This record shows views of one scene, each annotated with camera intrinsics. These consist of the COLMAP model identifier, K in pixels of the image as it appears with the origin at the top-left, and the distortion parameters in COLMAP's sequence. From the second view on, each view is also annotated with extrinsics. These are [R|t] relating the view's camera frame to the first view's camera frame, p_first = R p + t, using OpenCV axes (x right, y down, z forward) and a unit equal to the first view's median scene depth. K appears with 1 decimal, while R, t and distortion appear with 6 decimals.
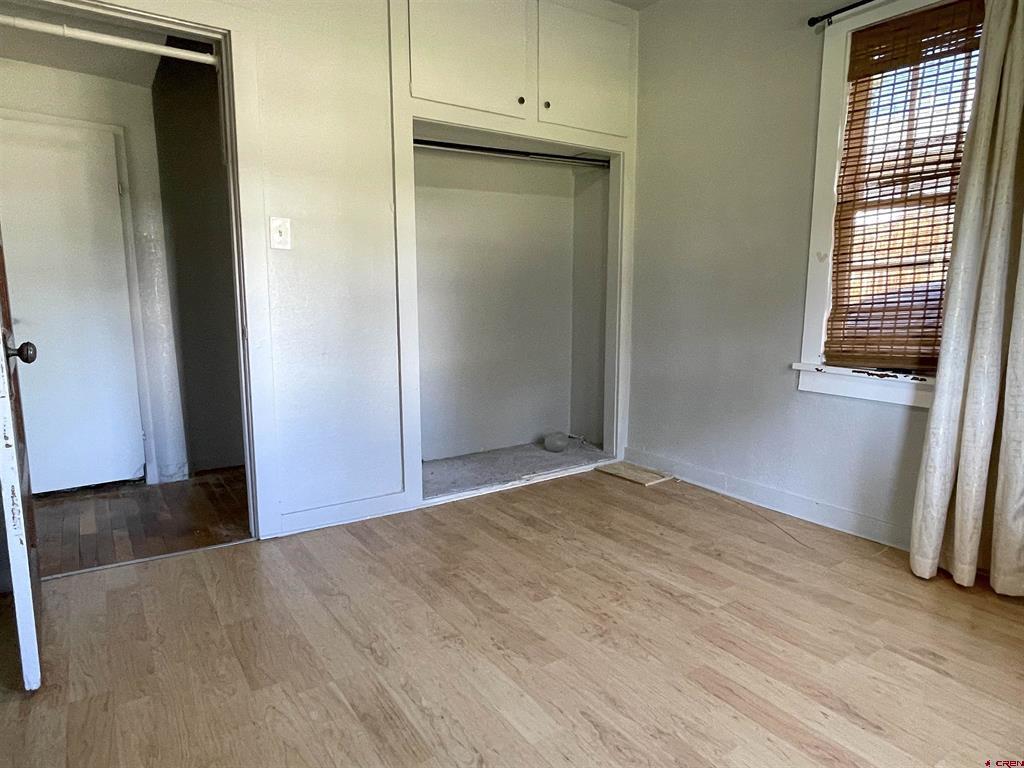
lens RADIAL K [[620.1, 0, 511.8], [0, 620.1, 384.6], [0, 0, 1]] dist [-0.001164, -0.002783]
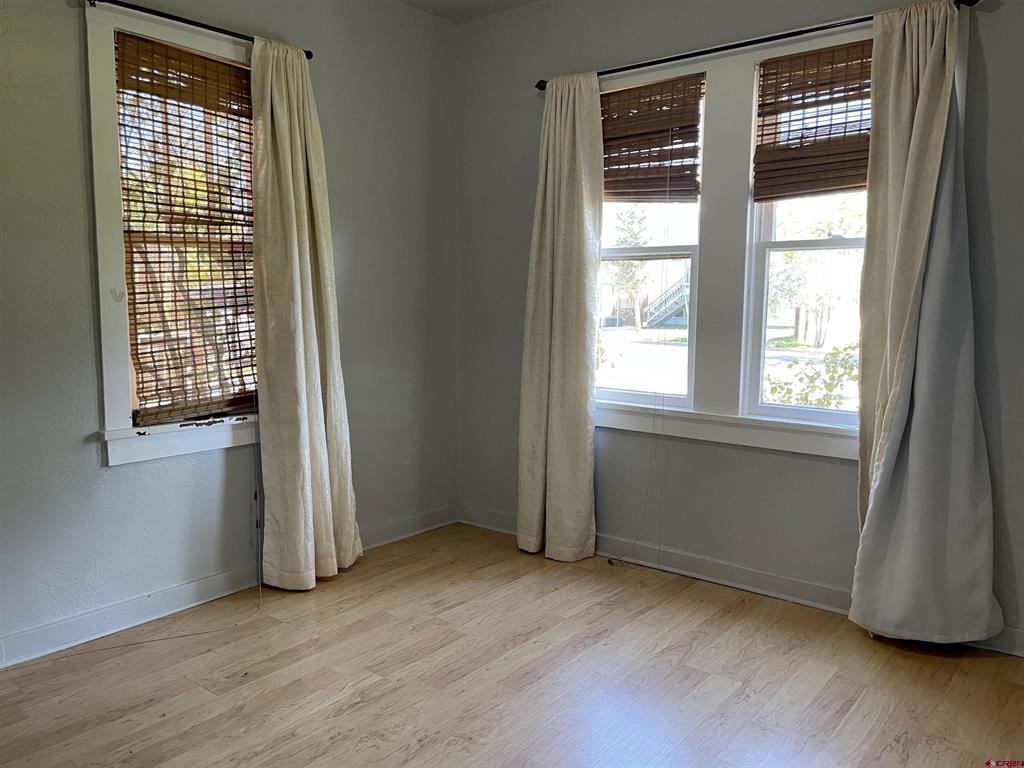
lens RADIAL K [[770.4, 0, 512.0], [0, 770.4, 385.7], [0, 0, 1]] dist [-0.001049, -0.001353]
pose [[-0.293742, -0.100585, 0.950578, -0.688989], [0.145719, 0.978113, 0.148527, -0.188785], [-0.944713, 0.182146, -0.272655, 0.927027]]
